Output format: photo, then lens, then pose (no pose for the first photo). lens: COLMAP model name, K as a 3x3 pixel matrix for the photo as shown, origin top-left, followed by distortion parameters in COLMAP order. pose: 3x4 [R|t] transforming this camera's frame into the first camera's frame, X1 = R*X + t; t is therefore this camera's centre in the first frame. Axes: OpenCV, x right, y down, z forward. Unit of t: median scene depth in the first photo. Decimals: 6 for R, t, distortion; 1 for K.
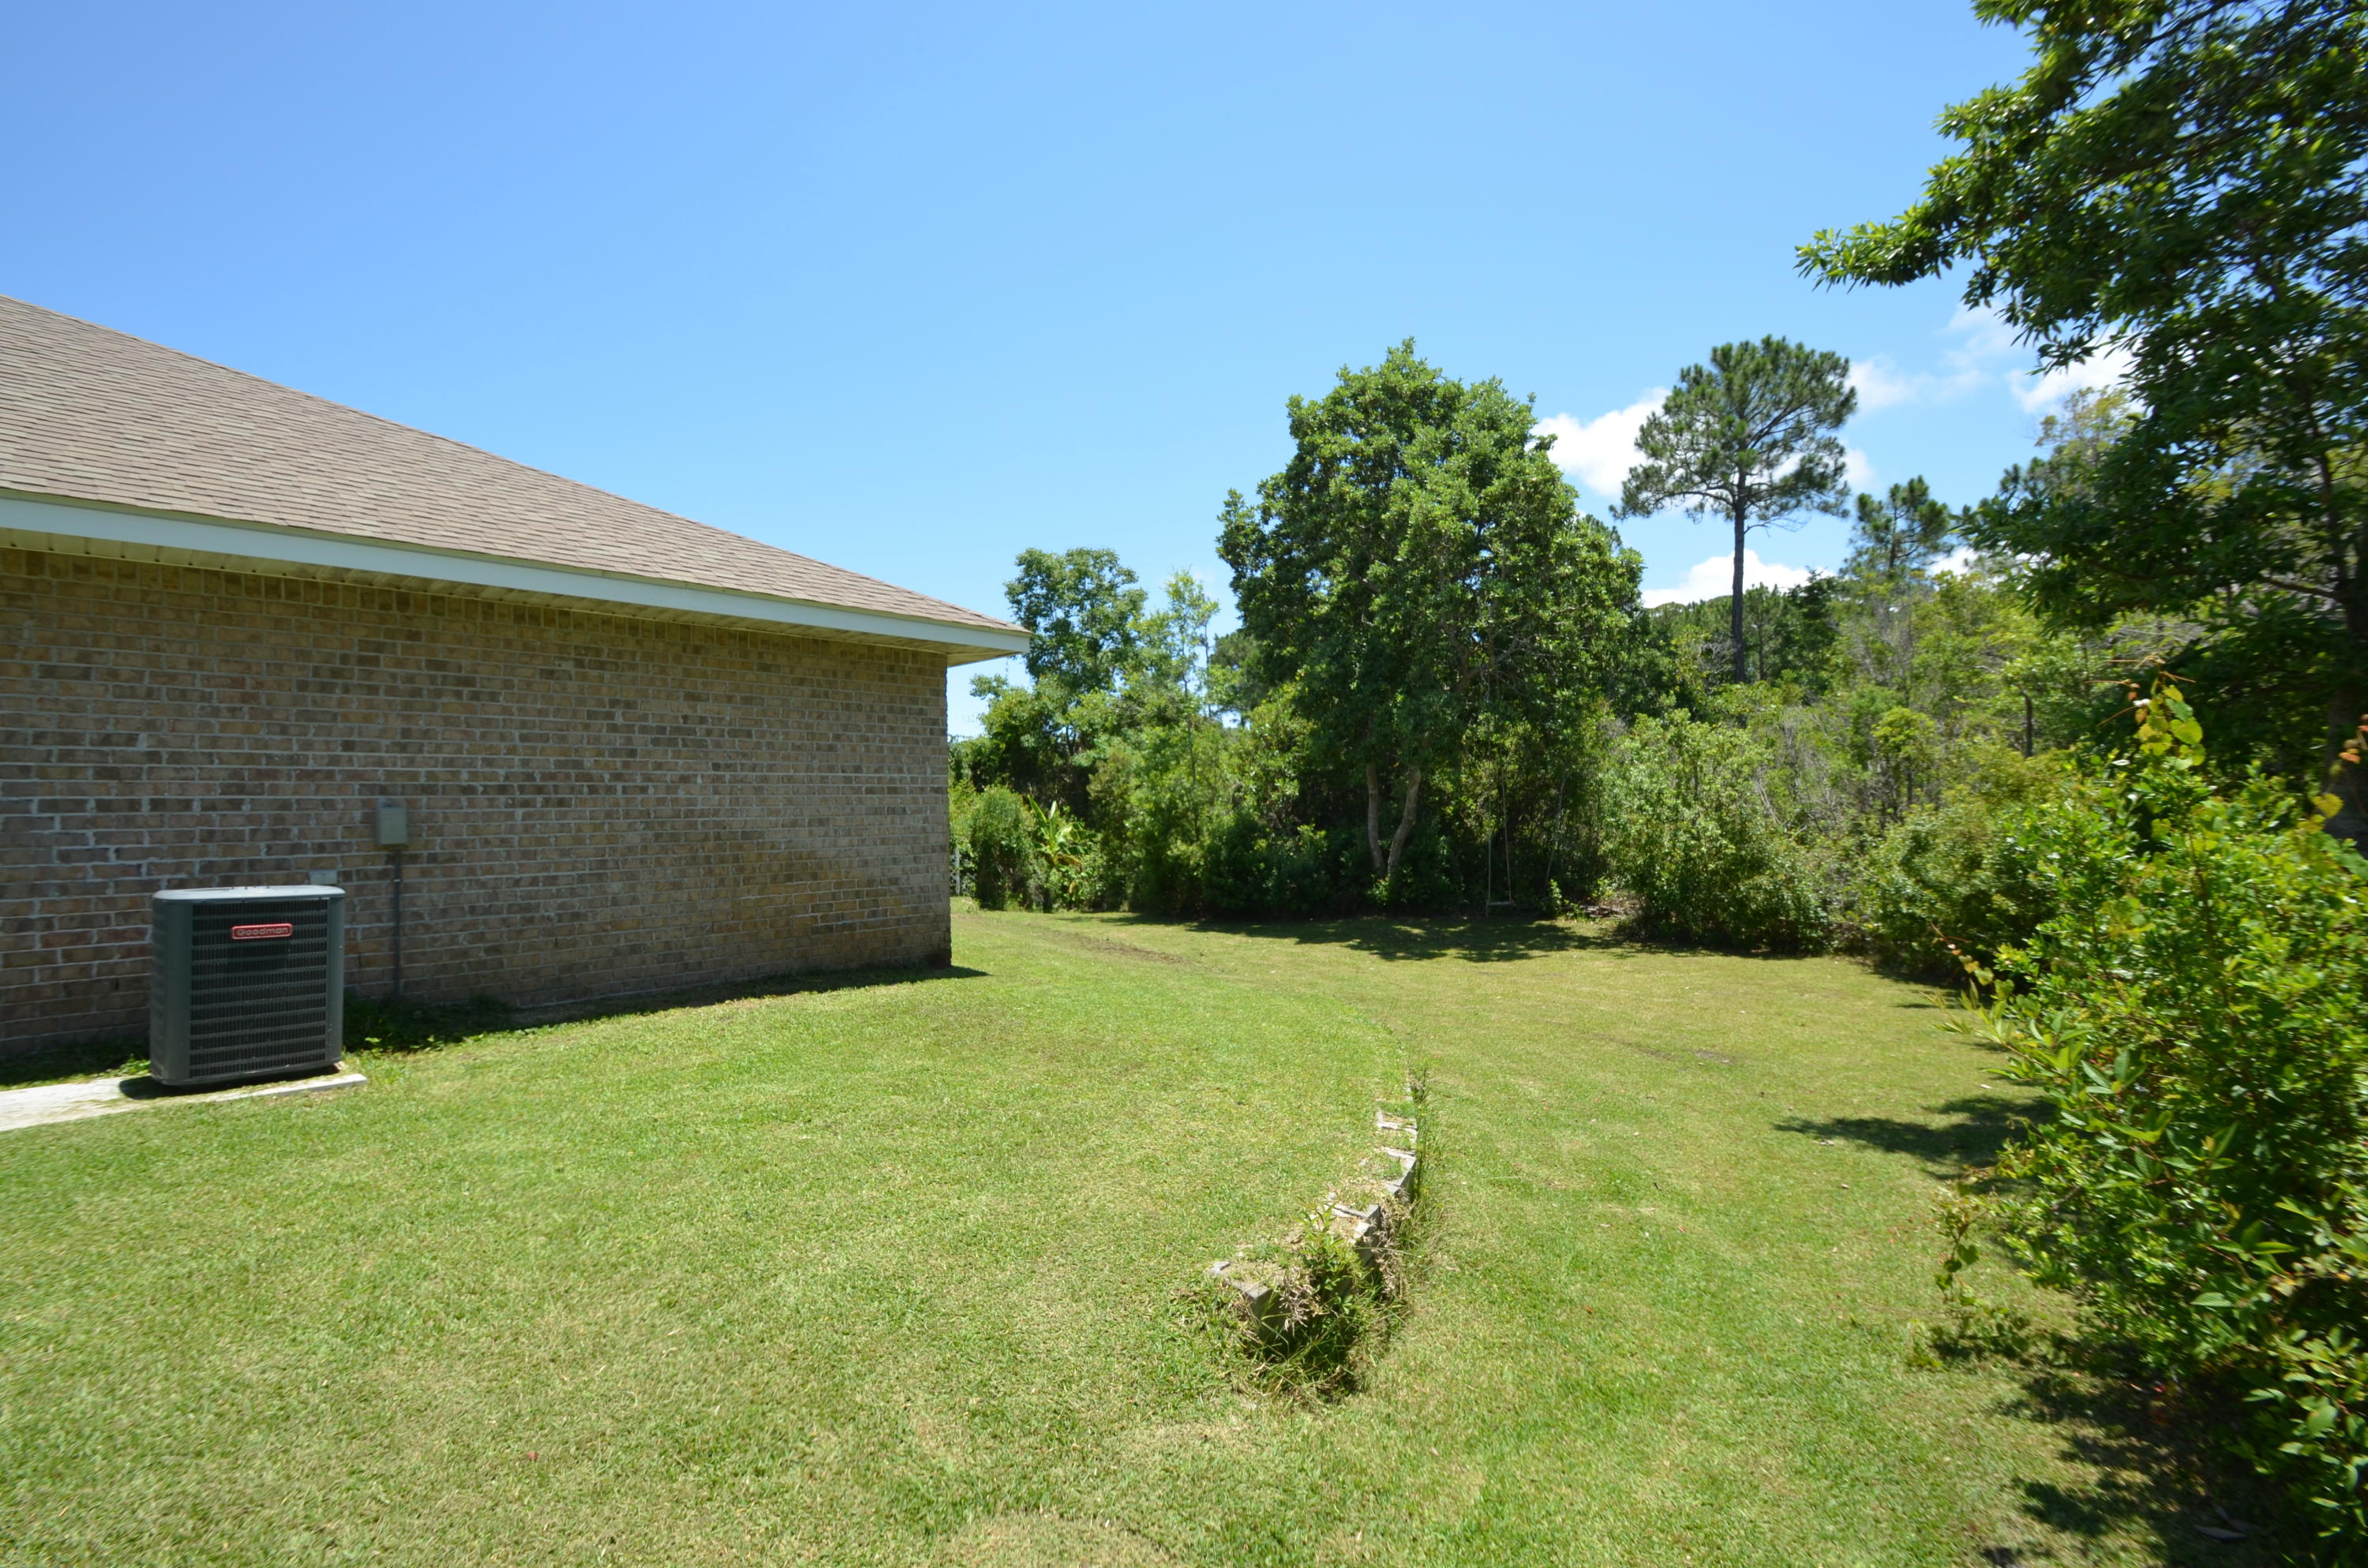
lens RADIAL K [[1021.5, 0, 1176.3], [0, 1021.5, 795.0], [0, 0, 1]] dist [-0.001529, -0.010870]
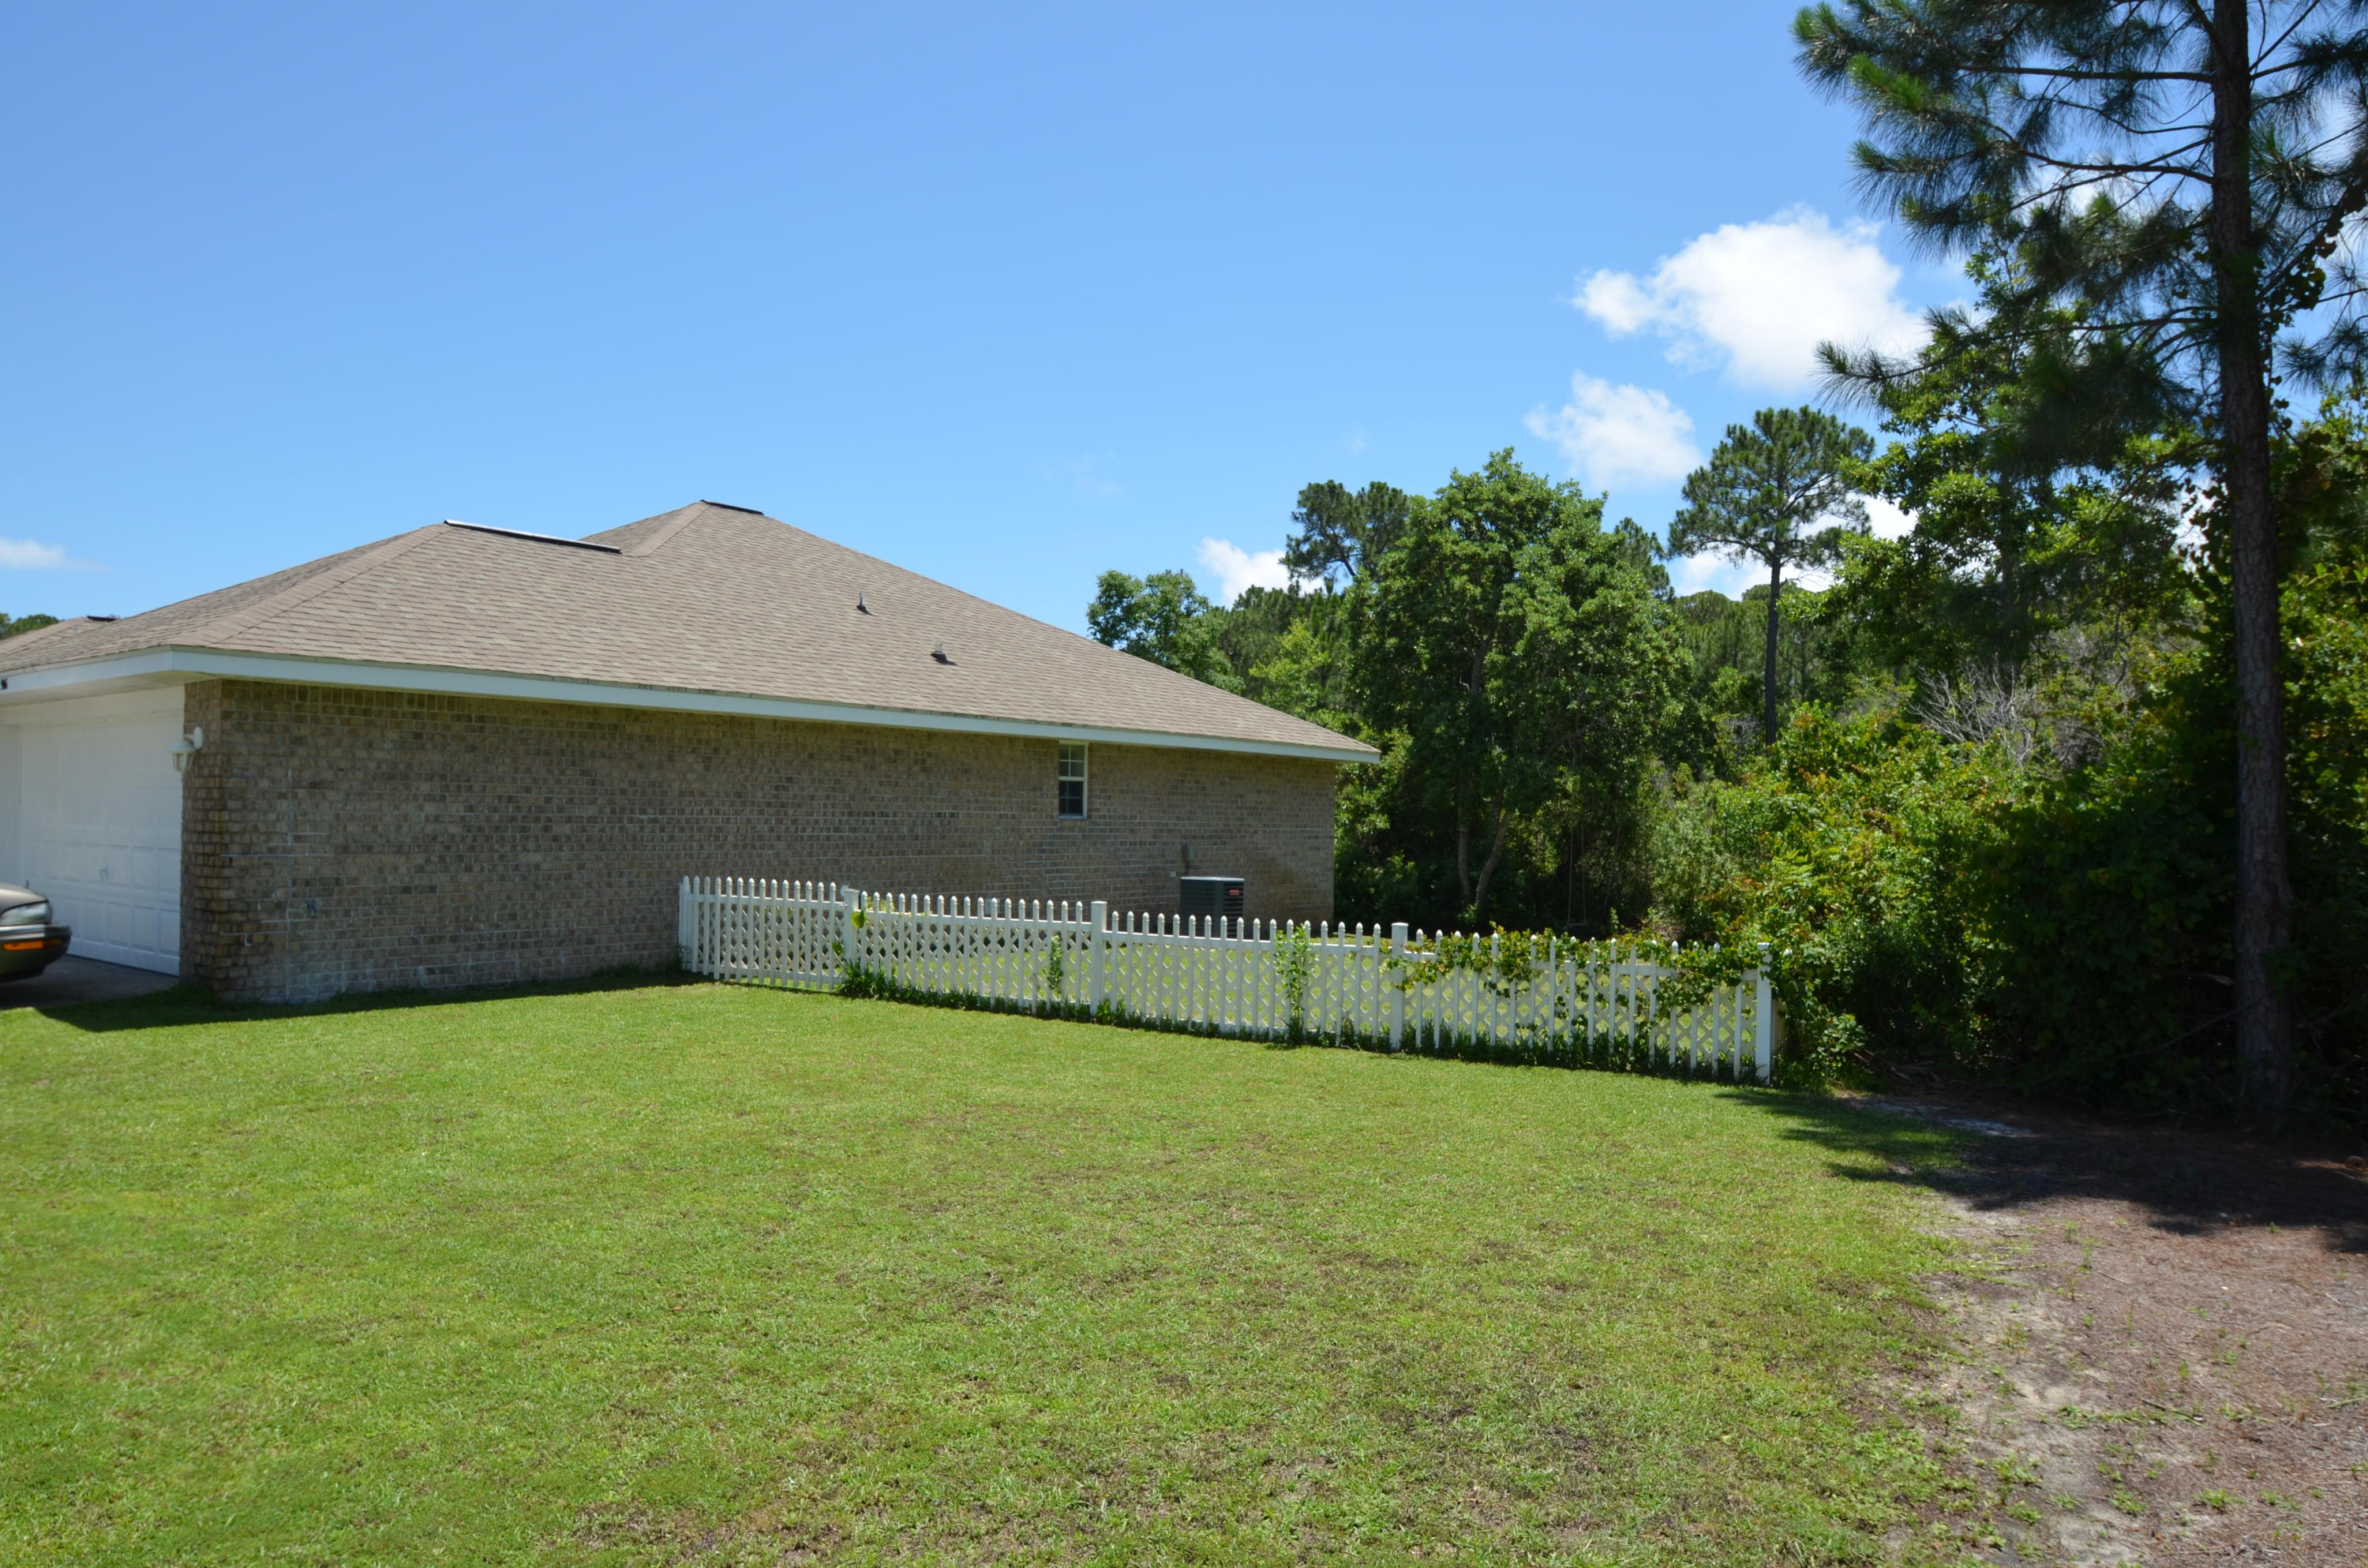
lens RADIAL K [[1499.9, 0, 1189.3], [0, 1499.9, 803.1], [0, 0, 1]] dist [-0.065581, 0.028876]
pose [[0.991853, 0.036479, 0.122056, -0.303946], [-0.036957, 0.999315, 0.001652, -0.022669], [-0.121912, -0.006149, 0.992522, -0.603800]]
